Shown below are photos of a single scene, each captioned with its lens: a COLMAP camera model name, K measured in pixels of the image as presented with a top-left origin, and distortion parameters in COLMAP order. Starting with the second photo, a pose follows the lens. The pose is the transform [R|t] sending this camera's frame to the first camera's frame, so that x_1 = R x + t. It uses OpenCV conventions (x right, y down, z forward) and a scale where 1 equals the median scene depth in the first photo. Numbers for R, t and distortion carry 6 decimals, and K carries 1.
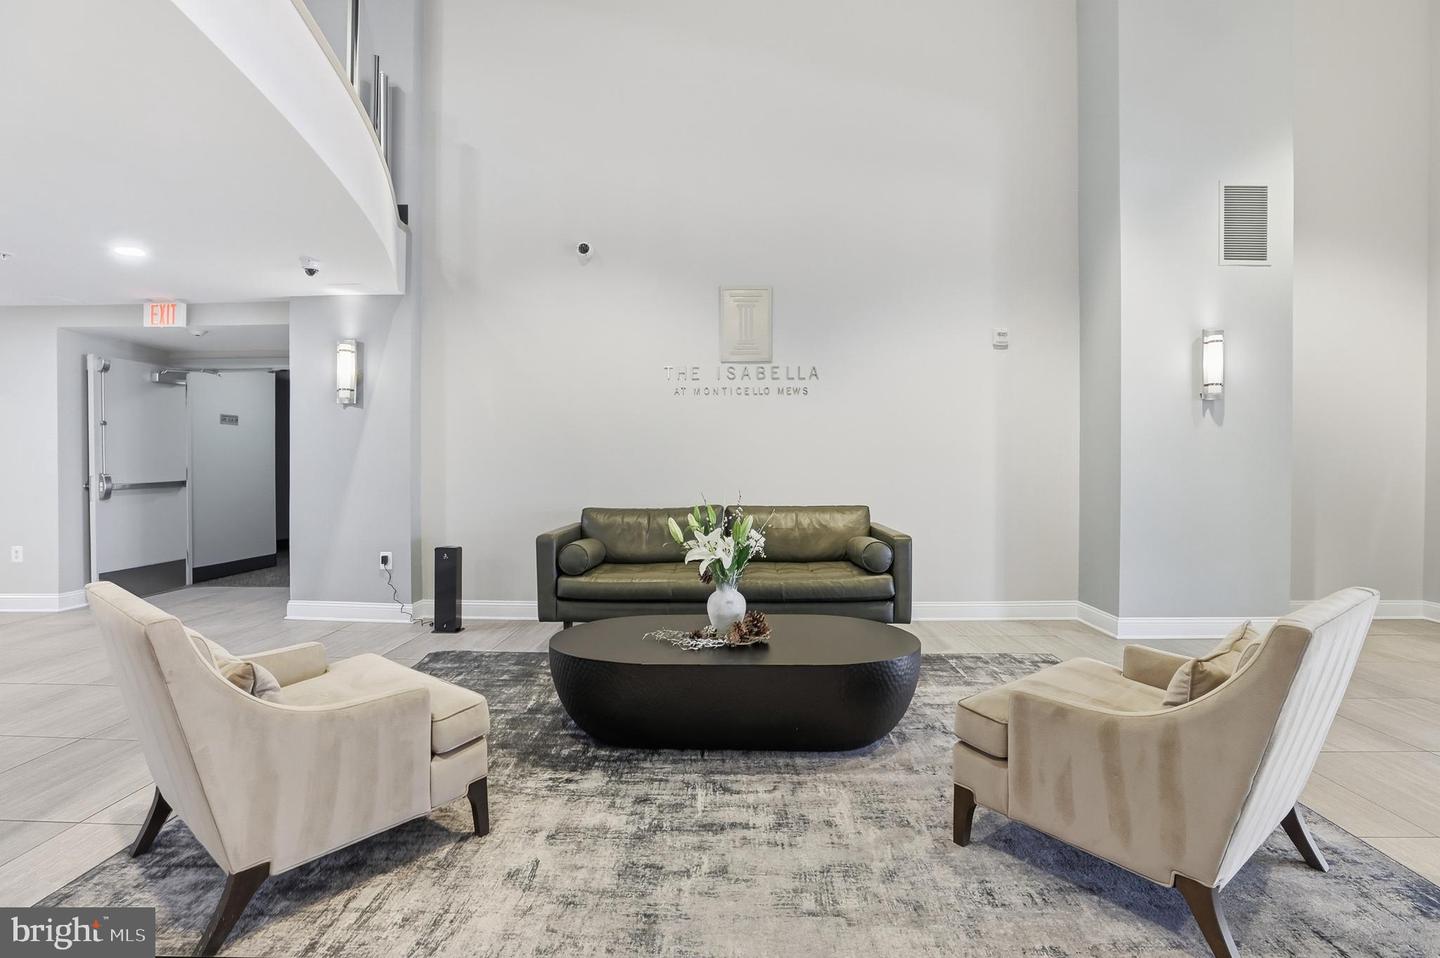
lens RADIAL K [[670.7, 0, 721.7], [0, 670.7, 462.4], [0, 0, 1]] dist [-0.019212, 0.000312]
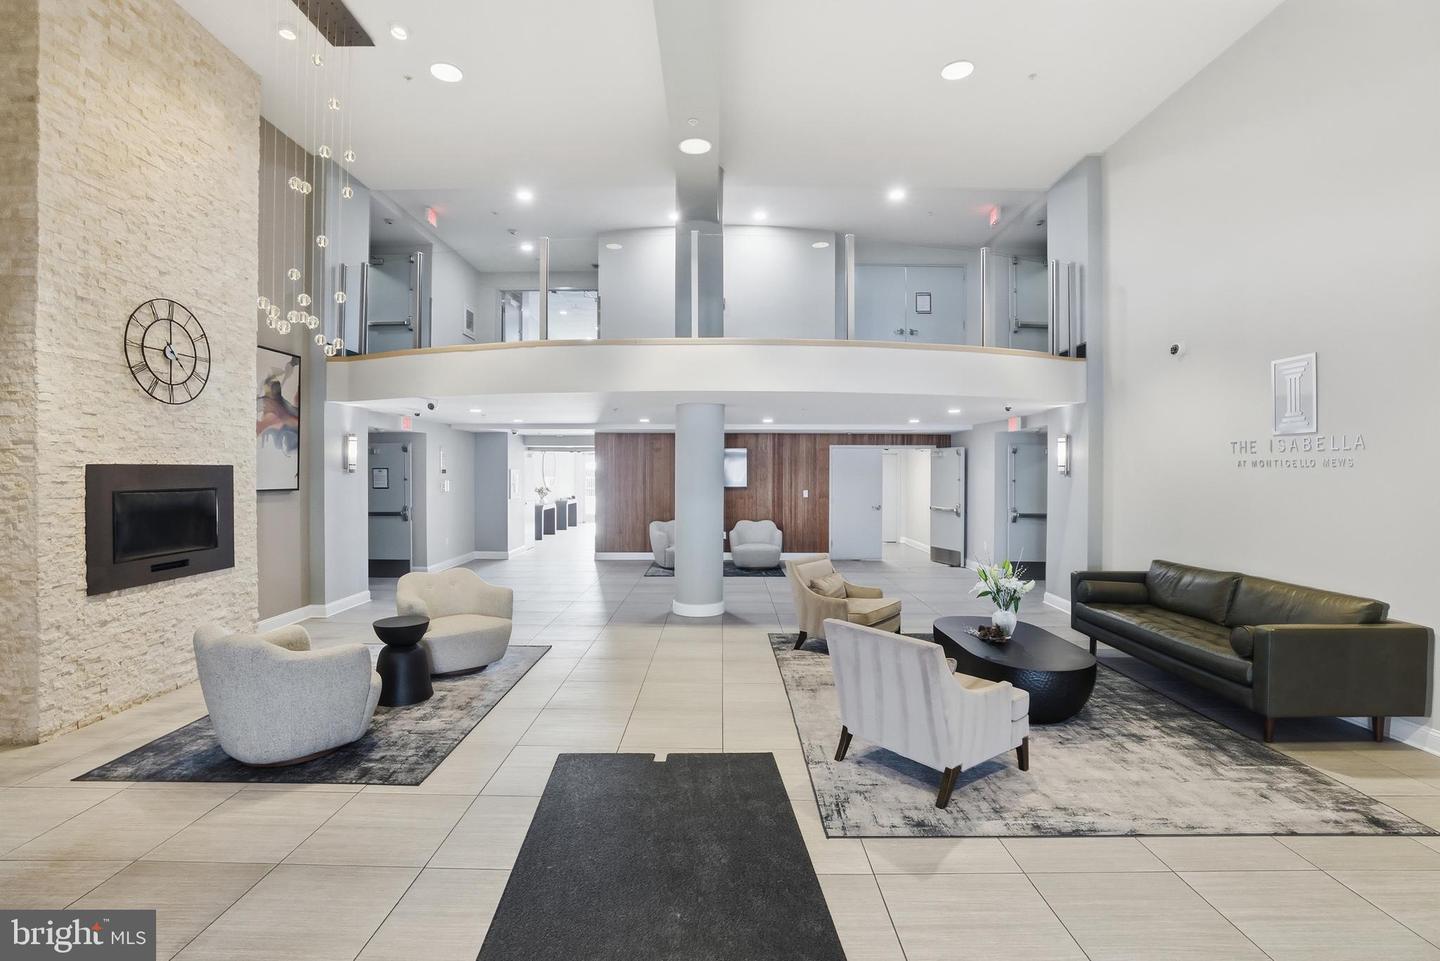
lens RADIAL K [[670.7, 0, 721.7], [0, 670.7, 463.9], [0, 0, 1]] dist [-0.019212, 0.000312]
pose [[0.020312, -0.006526, -0.999772, 1.020541], [0.000110, 0.999979, -0.006525, -0.103284], [0.999794, 0.000023, 0.020312, 0.148829]]
